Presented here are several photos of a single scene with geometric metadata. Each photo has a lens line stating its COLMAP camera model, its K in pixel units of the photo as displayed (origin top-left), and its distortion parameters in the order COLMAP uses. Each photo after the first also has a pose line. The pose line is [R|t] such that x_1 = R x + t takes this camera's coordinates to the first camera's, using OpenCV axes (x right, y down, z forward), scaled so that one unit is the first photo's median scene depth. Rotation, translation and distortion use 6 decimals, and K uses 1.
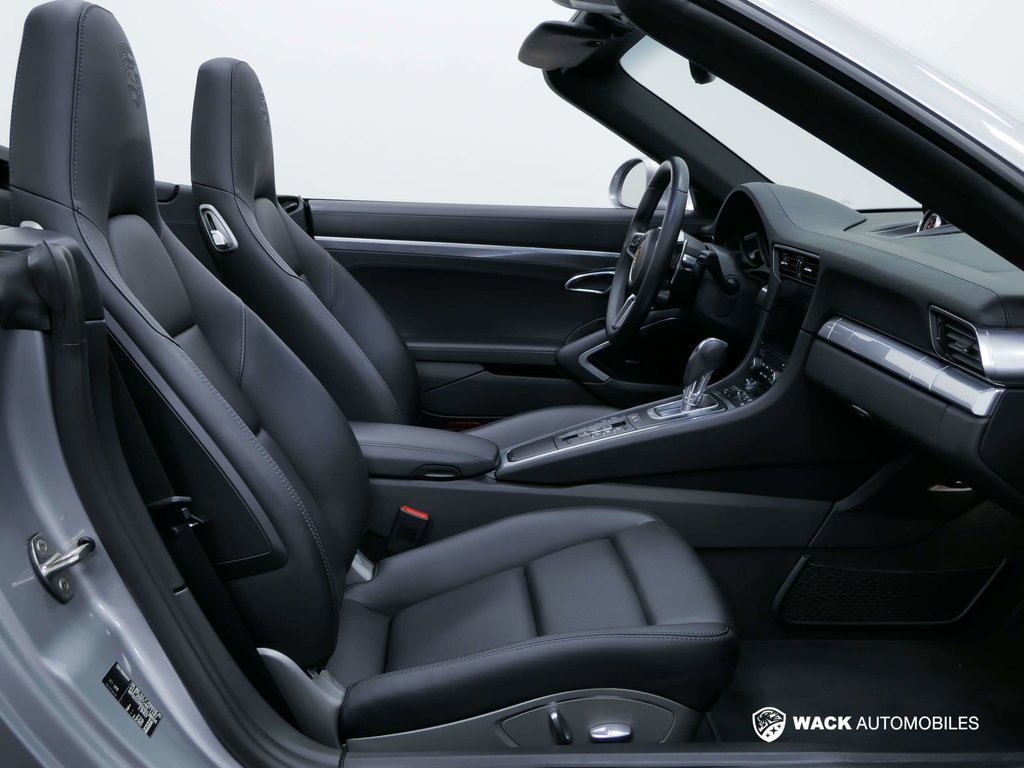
lens RADIAL K [[1043.6, 0, 506.0], [0, 1043.6, 384.5], [0, 0, 1]] dist [-0.030235, 0.000000]
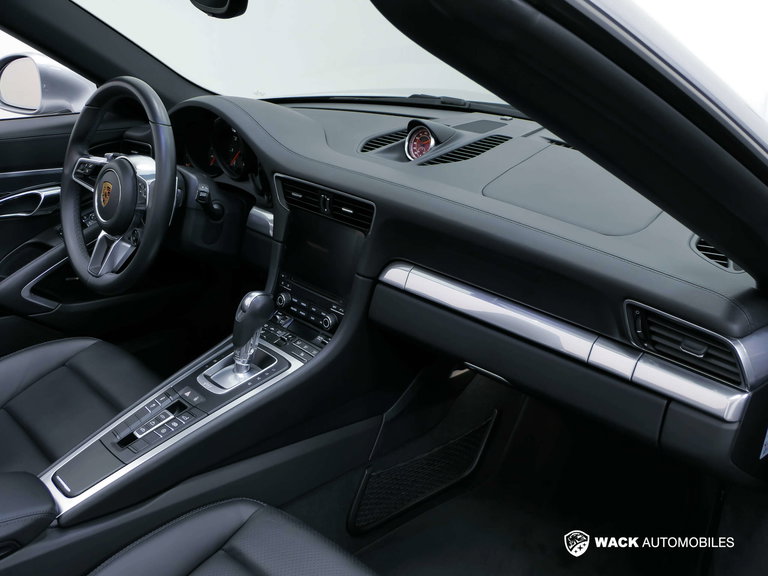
lens RADIAL K [[782.7, 0, 387.5], [0, 782.7, 287.5], [0, 0, 1]] dist [-0.030235, 0.000000]
pose [[0.751755, -0.241848, 0.613494, -0.152247], [0.132264, 0.966714, 0.219021, -0.199643], [-0.646043, -0.083507, 0.758719, 0.419178]]
